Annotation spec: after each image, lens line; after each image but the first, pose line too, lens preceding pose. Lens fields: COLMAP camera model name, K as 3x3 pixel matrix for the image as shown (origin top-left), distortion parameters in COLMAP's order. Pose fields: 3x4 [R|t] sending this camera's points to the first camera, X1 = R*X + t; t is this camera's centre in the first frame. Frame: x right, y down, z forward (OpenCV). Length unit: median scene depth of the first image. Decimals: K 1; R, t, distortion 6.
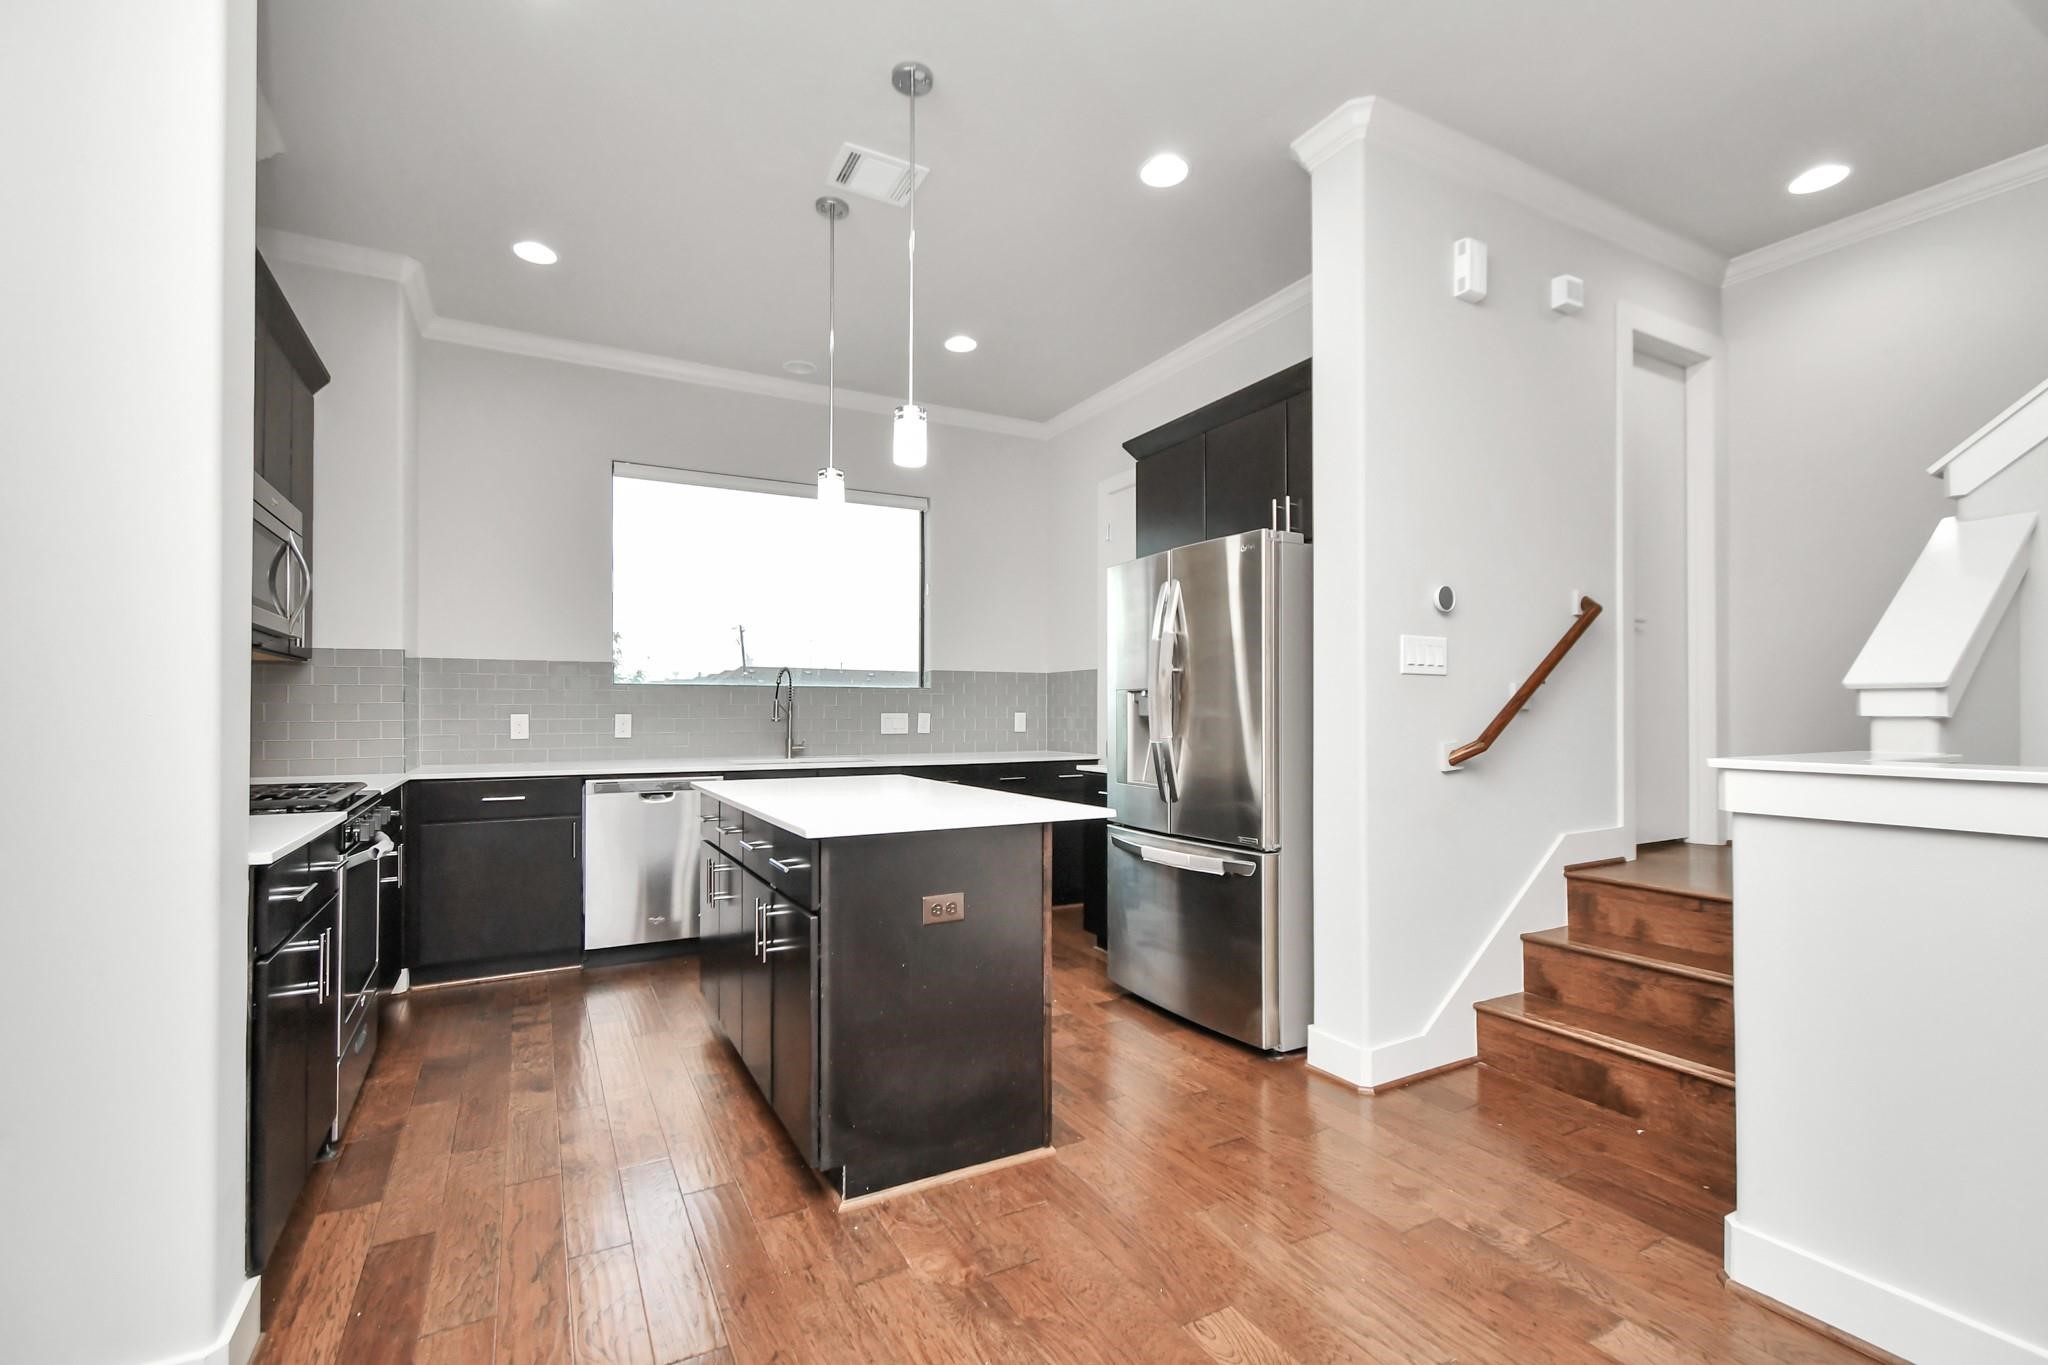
lens RADIAL K [[896.6, 0, 1026.8], [0, 896.6, 704.9], [0, 0, 1]] dist [0.010100, -0.001256]
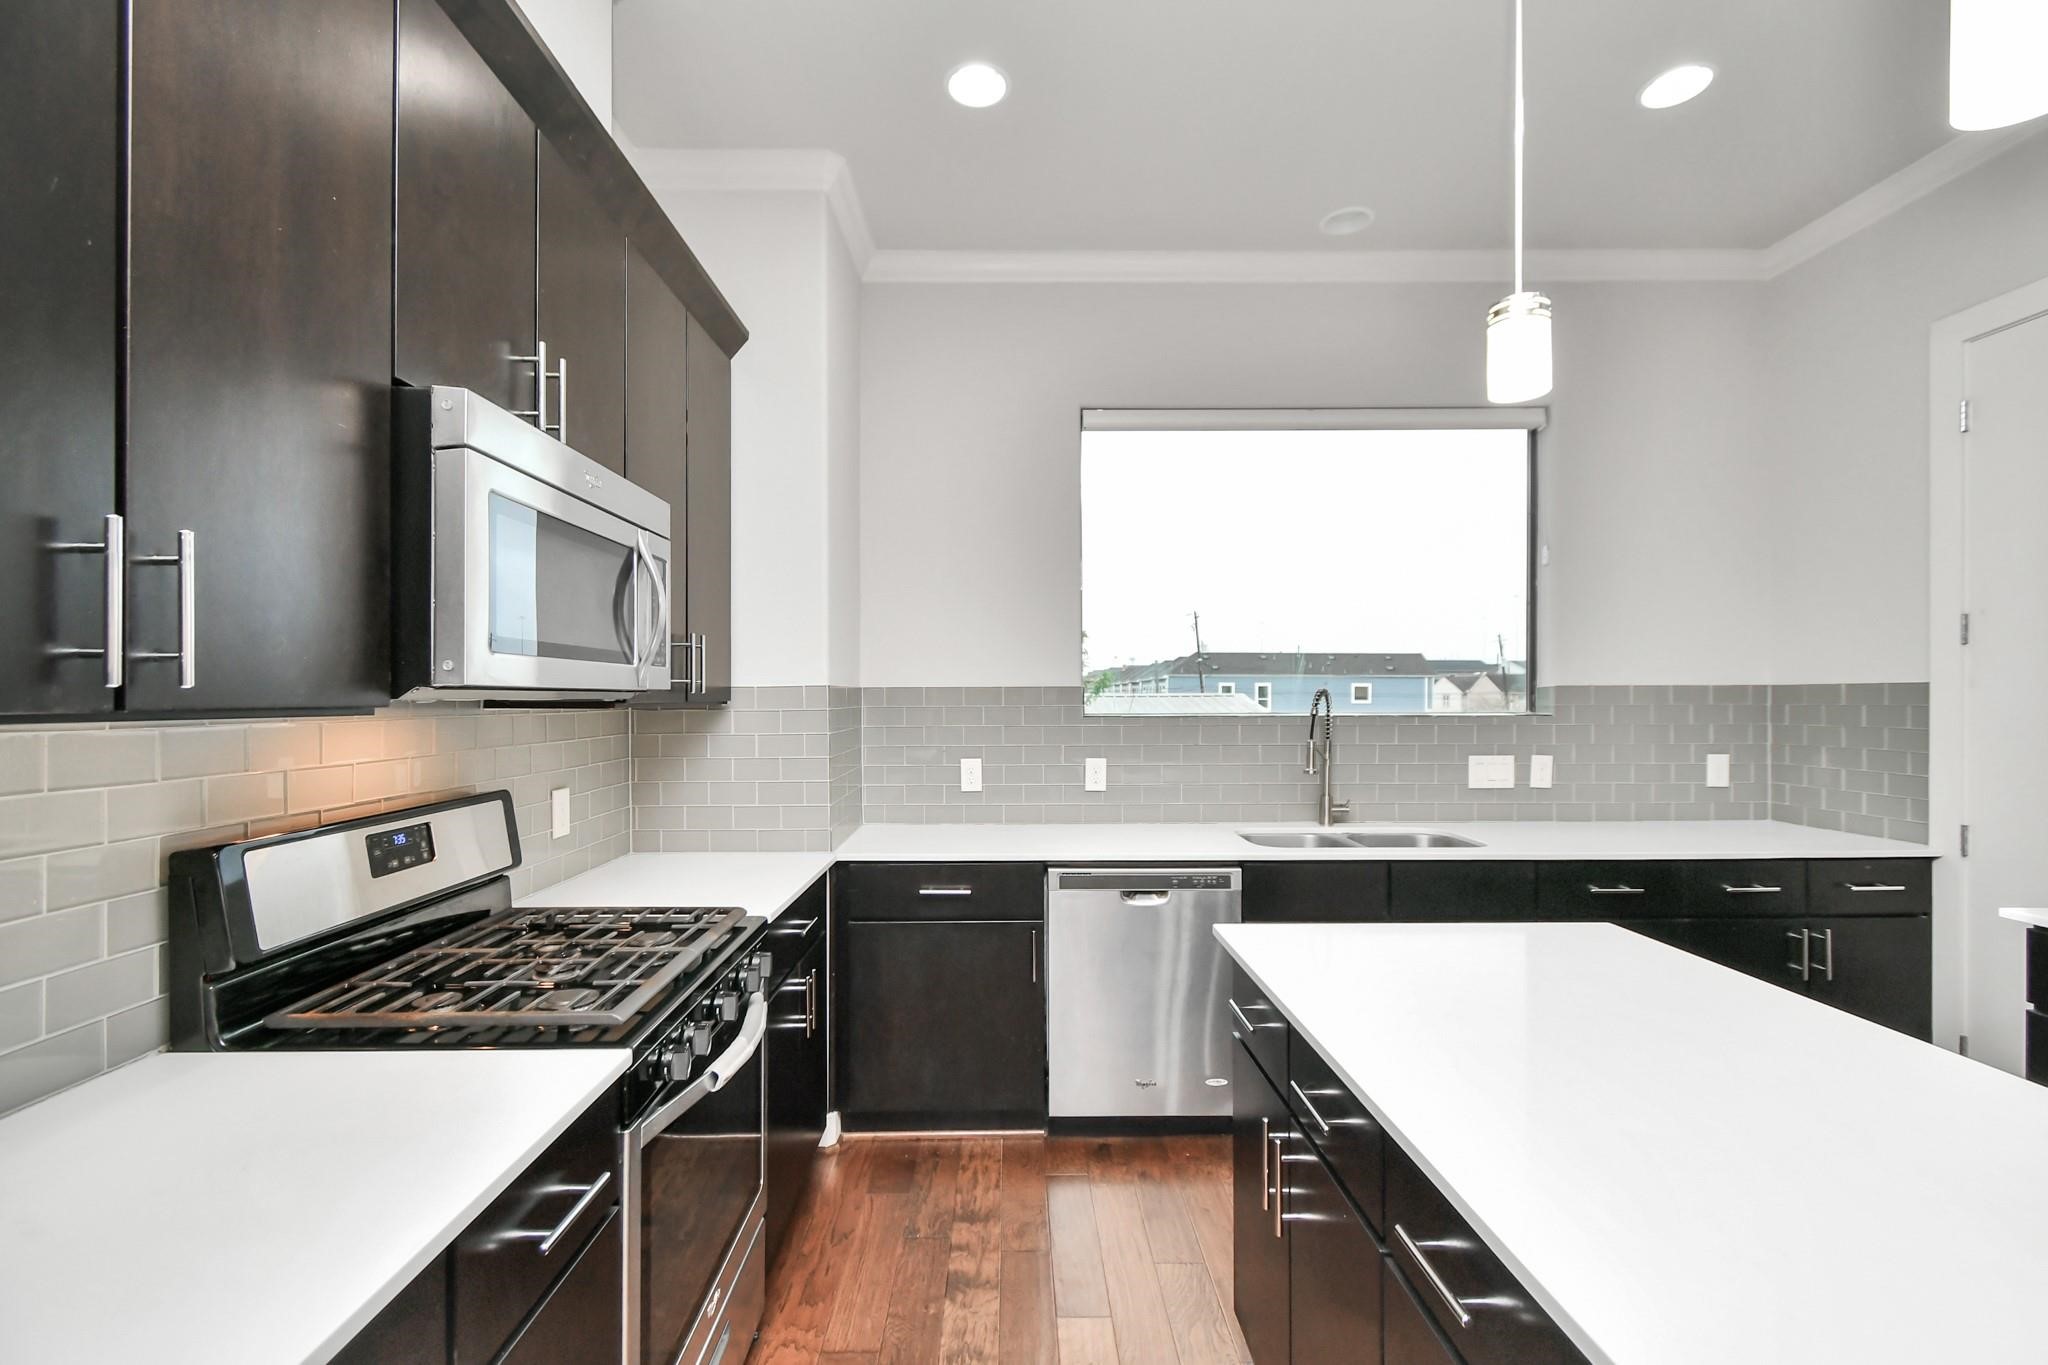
lens RADIAL K [[896.6, 0, 1013.6], [0, 896.6, 697.1], [0, 0, 1]] dist [0.010100, -0.001256]
pose [[0.874768, -0.001550, -0.484540, -0.191207], [0.006303, 0.999947, 0.008181, -0.055217], [0.484501, -0.010211, 0.874731, 0.409256]]
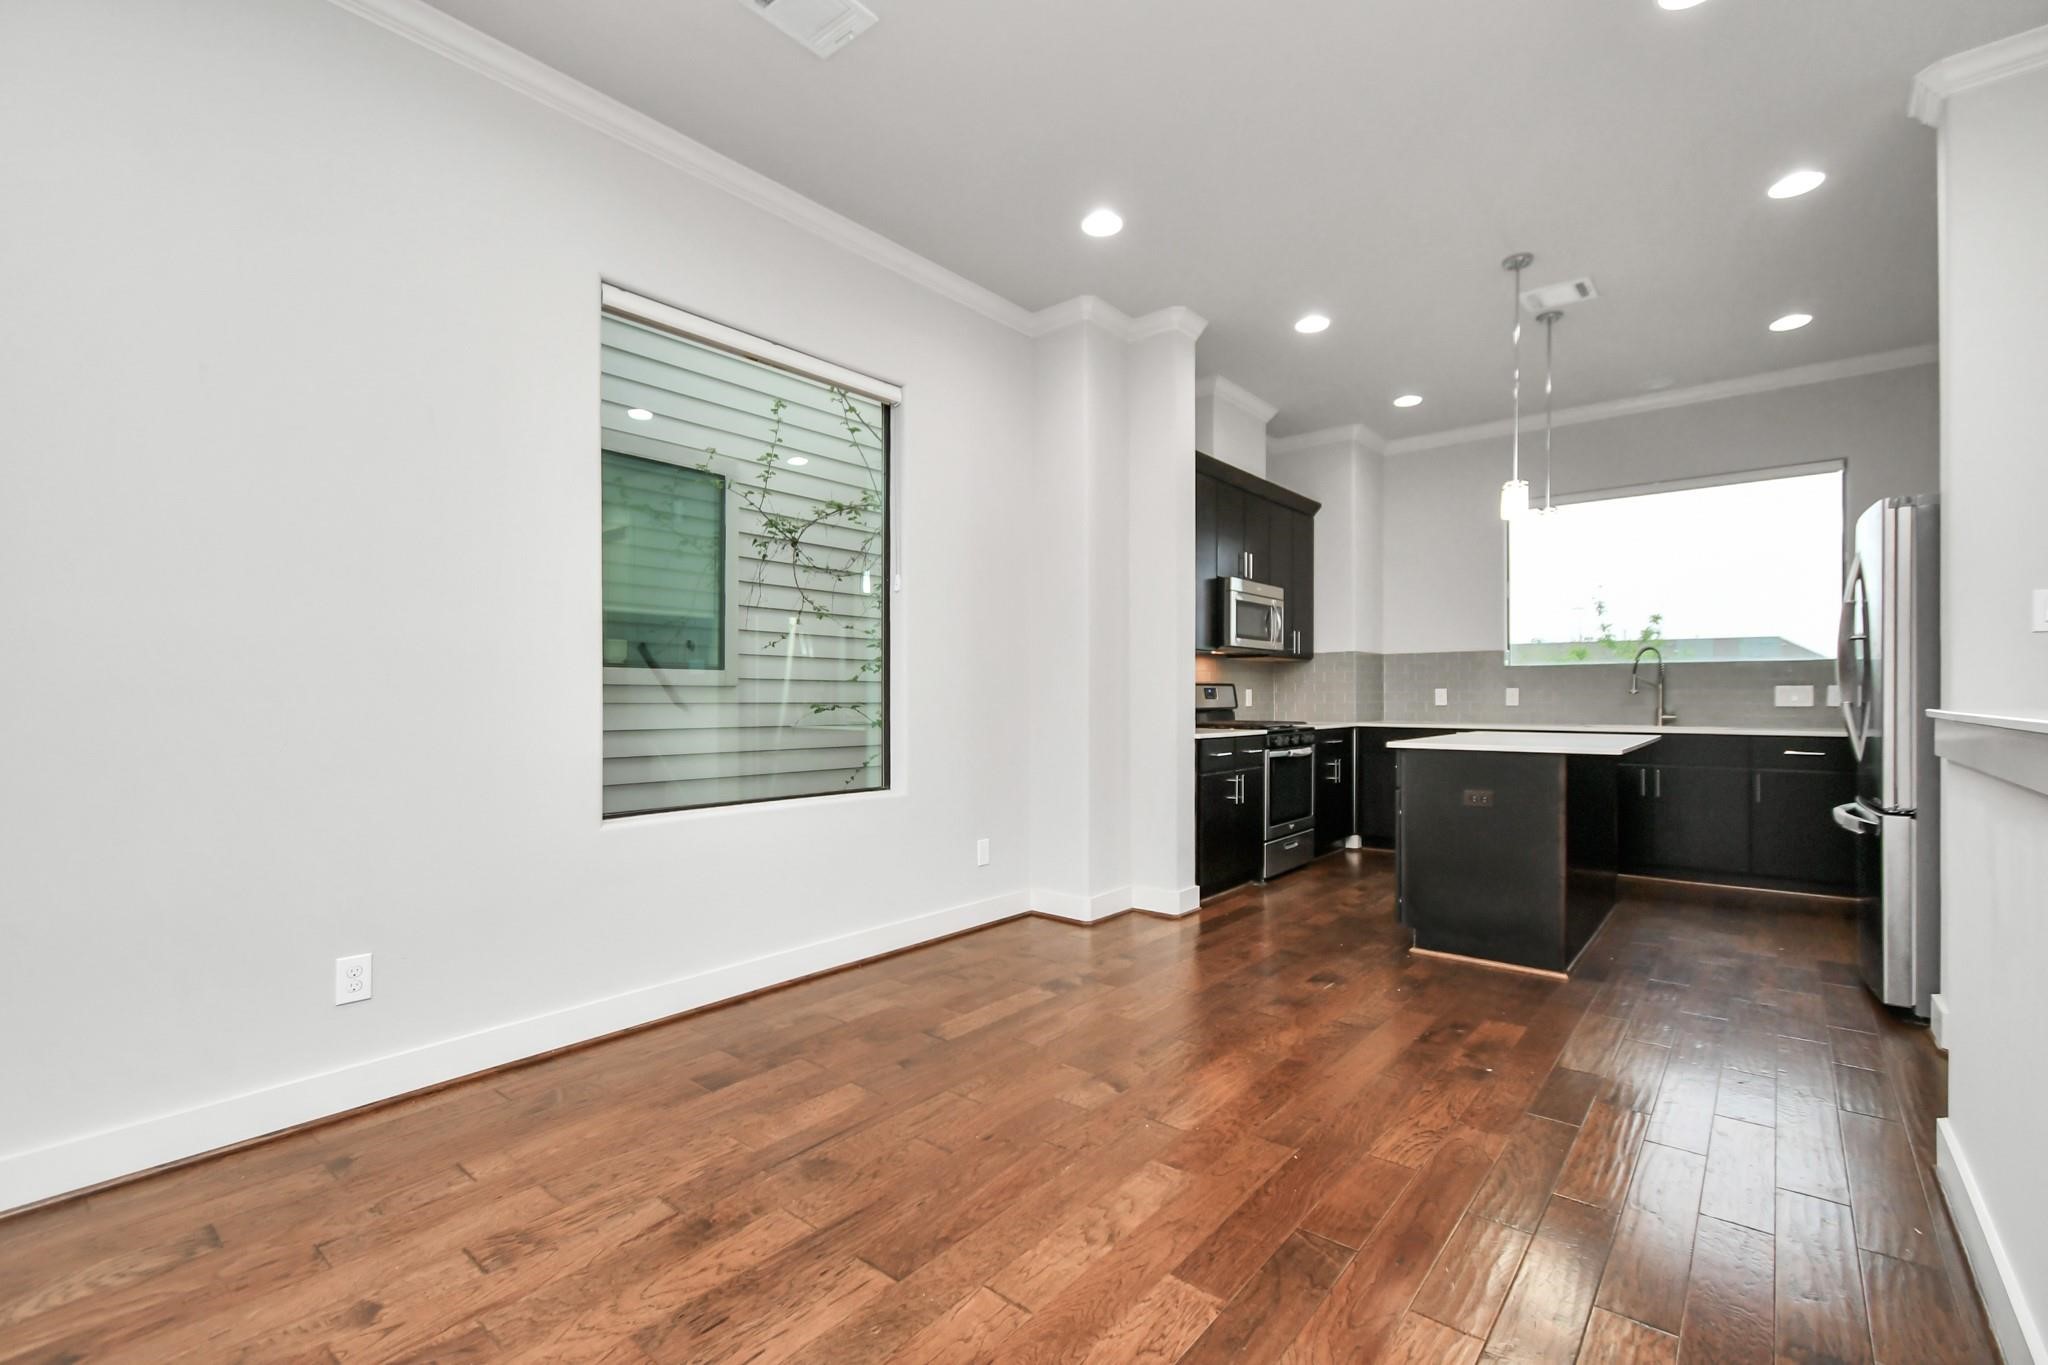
lens RADIAL K [[896.6, 0, 1026.1], [0, 896.6, 693.0], [0, 0, 1]] dist [0.010100, -0.001256]
pose [[0.363006, -0.003697, -0.931779, 0.673702], [0.008148, 0.999966, -0.000794, 0.015329], [0.931751, -0.007304, 0.363024, -0.215437]]
